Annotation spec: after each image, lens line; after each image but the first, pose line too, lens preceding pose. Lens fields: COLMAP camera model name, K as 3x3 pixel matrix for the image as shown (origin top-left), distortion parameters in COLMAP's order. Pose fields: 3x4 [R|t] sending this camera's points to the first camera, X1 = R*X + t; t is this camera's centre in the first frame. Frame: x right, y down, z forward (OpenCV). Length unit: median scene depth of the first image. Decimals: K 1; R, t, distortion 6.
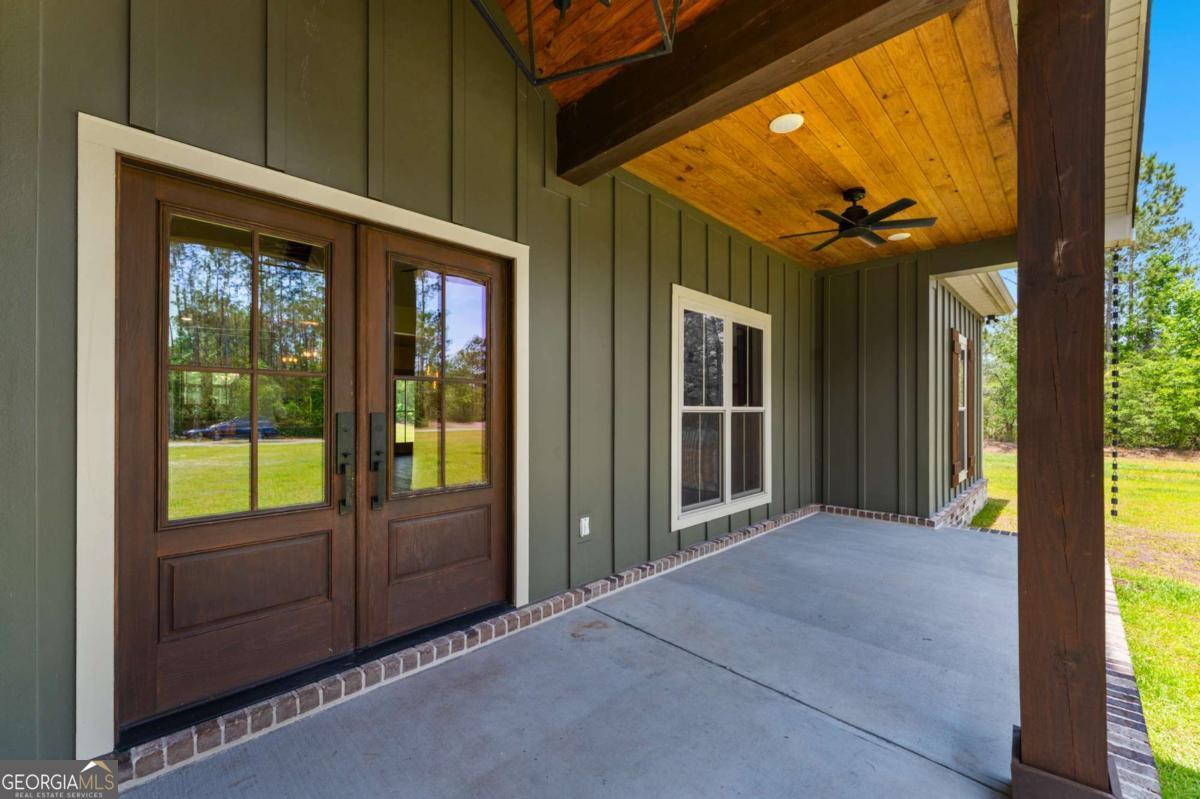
lens RADIAL K [[482.1, 0, 599.4], [0, 482.1, 411.2], [0, 0, 1]] dist [0.003067, -0.001036]
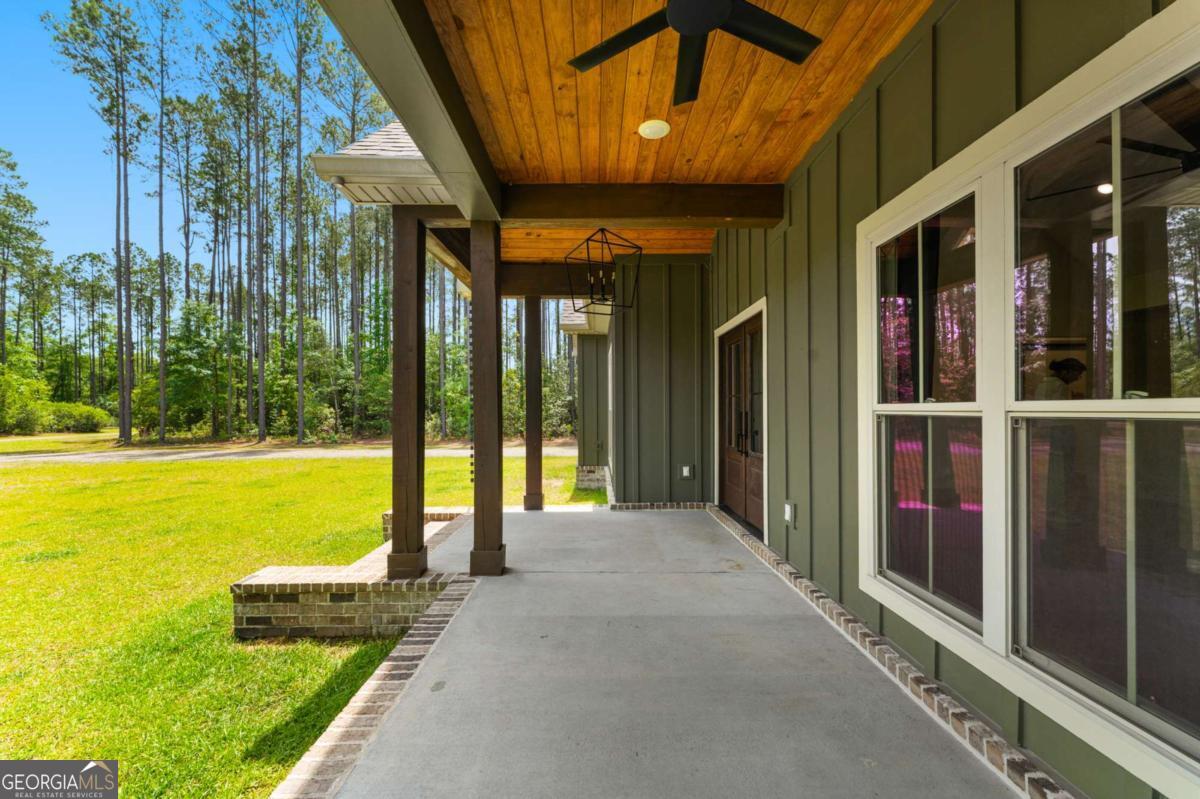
lens RADIAL K [[482.1, 0, 599.9], [0, 482.1, 409.3], [0, 0, 1]] dist [0.003067, -0.001036]
pose [[-0.704143, -0.000073, -0.710058, 0.806459], [0.008008, 0.999936, -0.008045, -0.002409], [0.710013, -0.011351, -0.704097, 1.103659]]
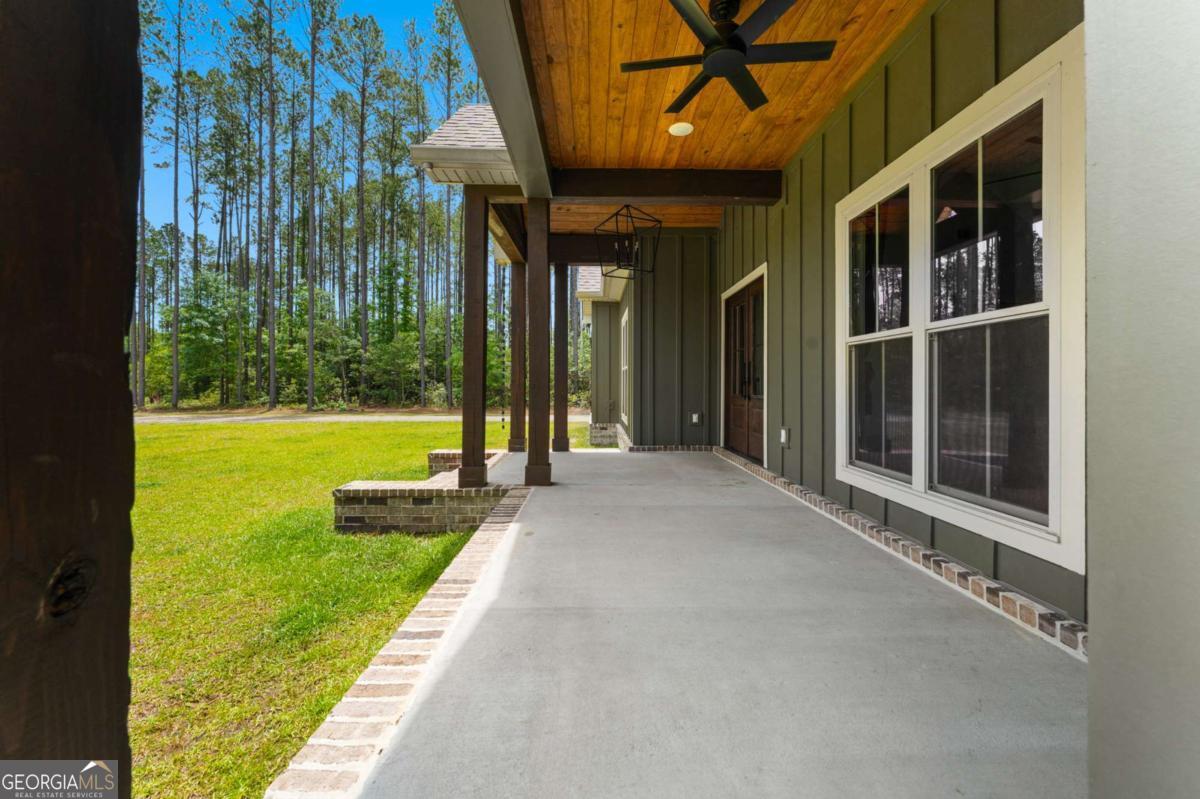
lens RADIAL K [[482.1, 0, 601.2], [0, 482.1, 381.4], [0, 0, 1]] dist [0.003067, -0.001036]
pose [[-0.702048, -0.009232, -0.712069, 0.999014], [-0.000287, 0.999920, -0.012681, 0.070744], [0.712129, -0.008699, -0.701994, 1.195228]]
